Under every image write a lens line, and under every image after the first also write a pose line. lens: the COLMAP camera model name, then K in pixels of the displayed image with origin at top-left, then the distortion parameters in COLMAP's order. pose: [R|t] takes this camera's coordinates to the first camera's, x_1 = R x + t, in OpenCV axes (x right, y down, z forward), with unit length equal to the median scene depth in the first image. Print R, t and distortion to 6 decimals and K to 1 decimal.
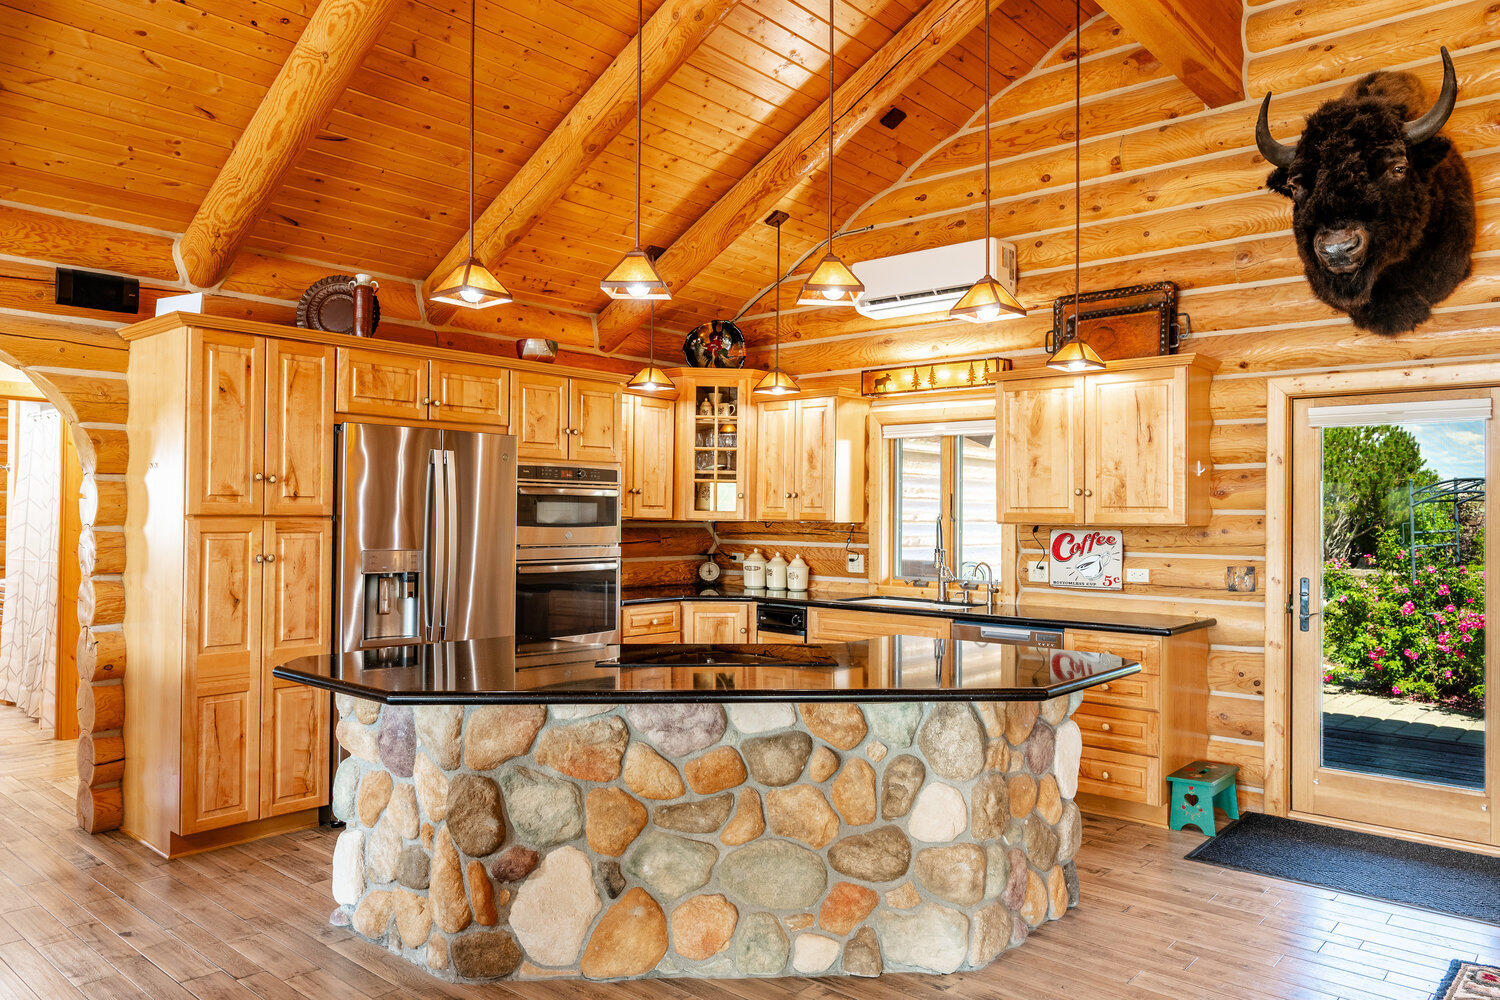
lens RADIAL K [[1035.1, 0, 750.8], [0, 1035.1, 504.5], [0, 0, 1]] dist [0.001487, -0.001145]
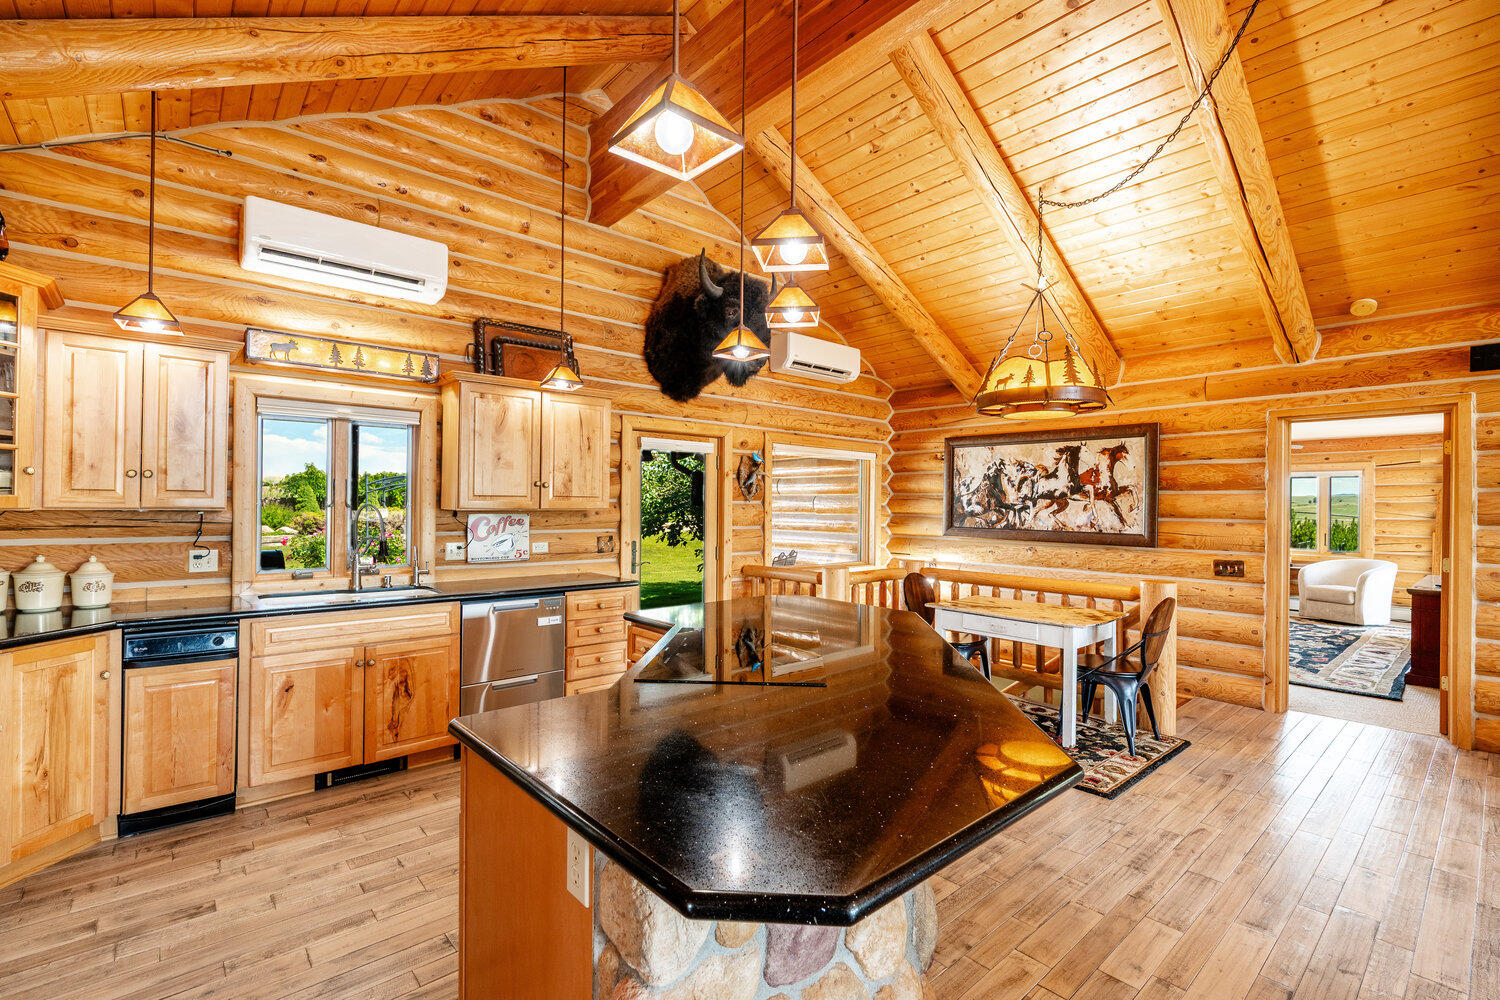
lens RADIAL K [[672.3, 0, 755.4], [0, 672.3, 504.1], [0, 0, 1]] dist [0.002583, -0.000232]
pose [[0.126159, -0.005481, 0.991995, -0.472119], [-0.017548, 0.999816, 0.007756, 0.001468], [-0.991855, -0.018386, 0.126039, 0.655709]]
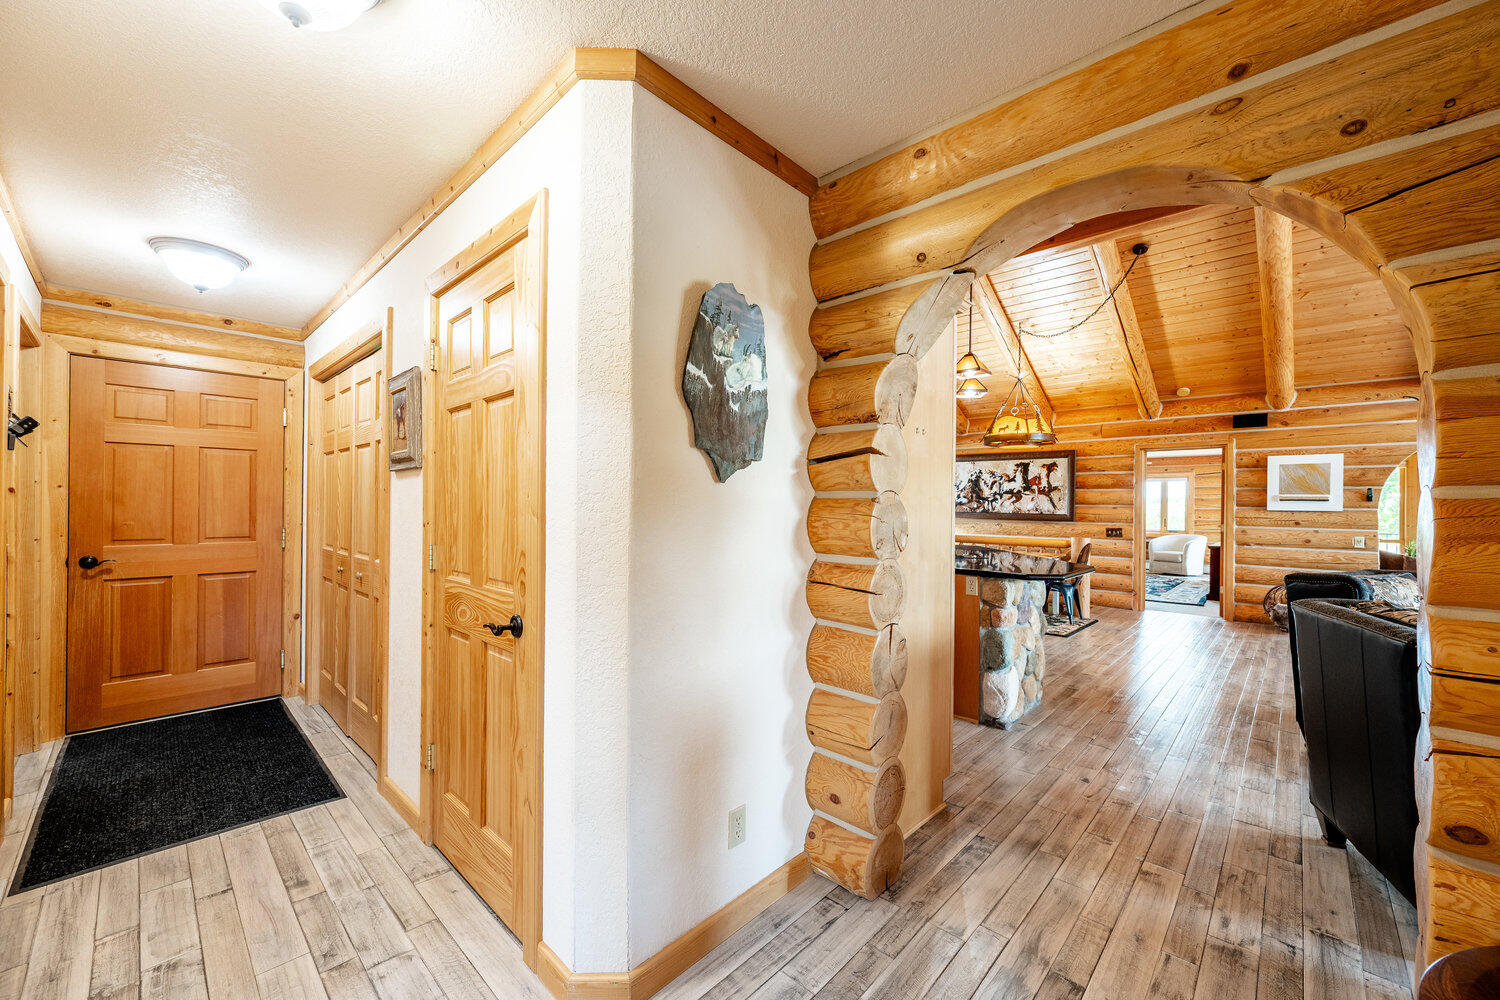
lens RADIAL K [[589.2, 0, 753.2], [0, 589.2, 504.0], [0, 0, 1]] dist [0.000135, 0.000117]
pose [[0.035436, -0.006435, 0.999351, -0.972872], [-0.019442, 0.999786, 0.007127, 0.023626], [-0.999183, -0.019682, 0.035304, 0.976164]]
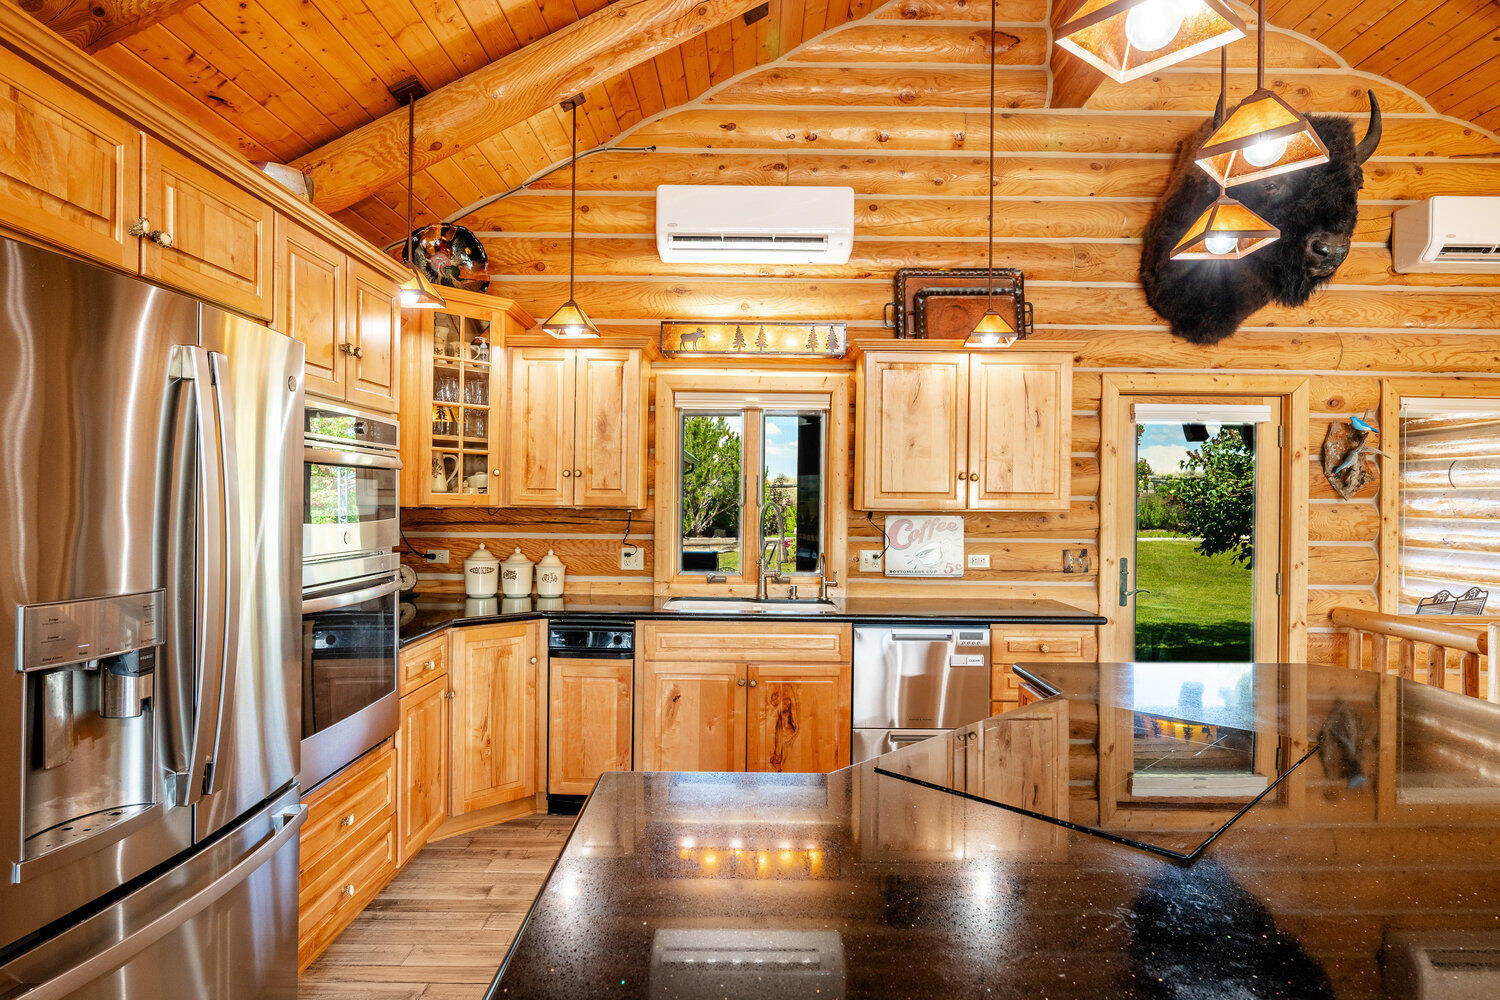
lens RADIAL K [[843.7, 0, 753.1], [0, 843.7, 504.0], [0, 0, 1]] dist [-0.001213, -0.000255]
pose [[0.749953, -0.003177, 0.661483, -0.344411], [-0.010228, 0.999813, 0.016398, 0.002634], [-0.661412, -0.019063, 0.749781, 0.568521]]
